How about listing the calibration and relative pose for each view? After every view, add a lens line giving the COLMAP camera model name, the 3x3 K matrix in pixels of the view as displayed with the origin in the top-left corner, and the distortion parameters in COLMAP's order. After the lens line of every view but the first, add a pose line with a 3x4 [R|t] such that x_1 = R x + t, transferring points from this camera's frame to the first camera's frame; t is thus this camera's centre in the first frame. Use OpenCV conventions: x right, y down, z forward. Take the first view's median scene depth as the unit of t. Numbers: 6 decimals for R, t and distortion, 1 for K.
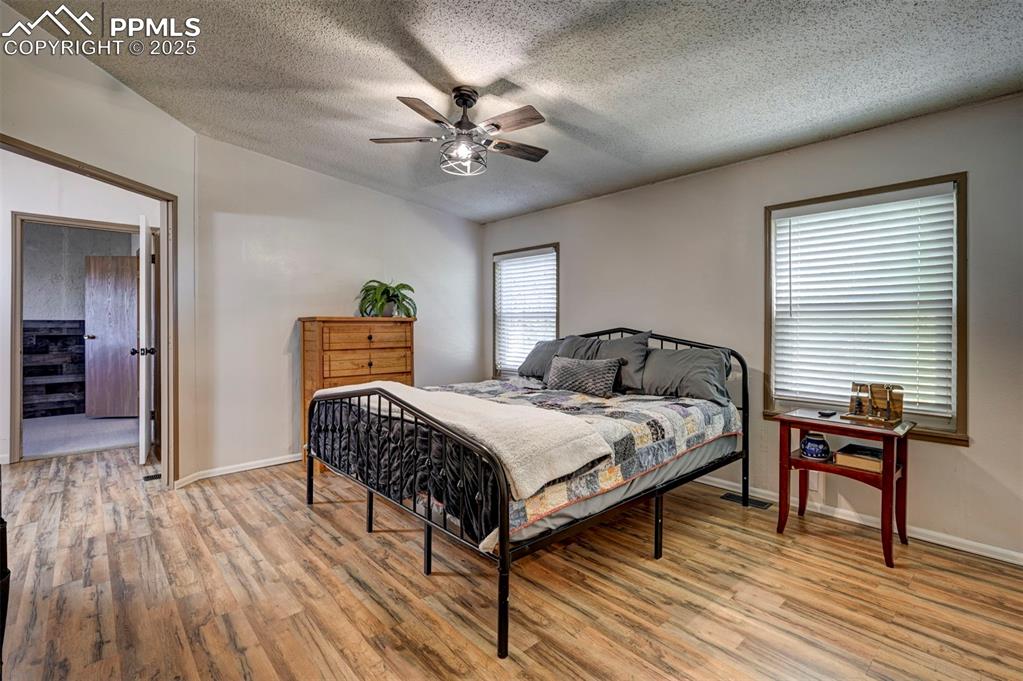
lens RADIAL K [[481.4, 0, 517.5], [0, 481.4, 324.8], [0, 0, 1]] dist [-0.004242, -0.000149]
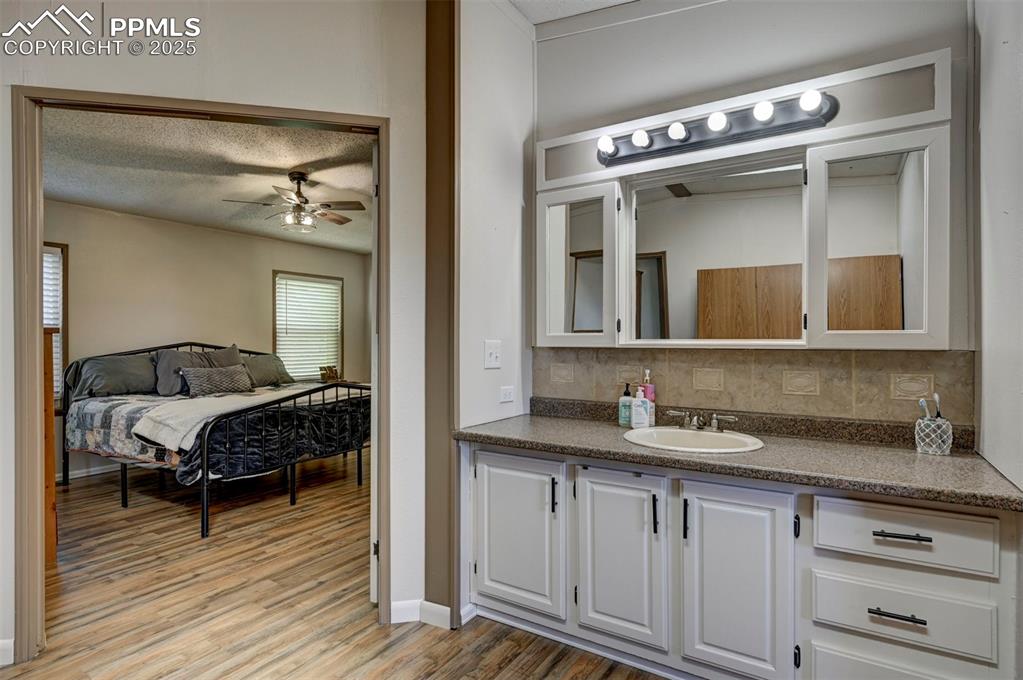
lens RADIAL K [[539.8, 0, 516.1], [0, 539.8, 339.5], [0, 0, 1]] dist [0.000059, 0.000263]
pose [[-0.270308, -0.002582, 0.962771, -1.870703], [0.001232, 0.999995, 0.003028, -0.004914], [-0.962773, 0.002004, -0.270303, 0.843154]]
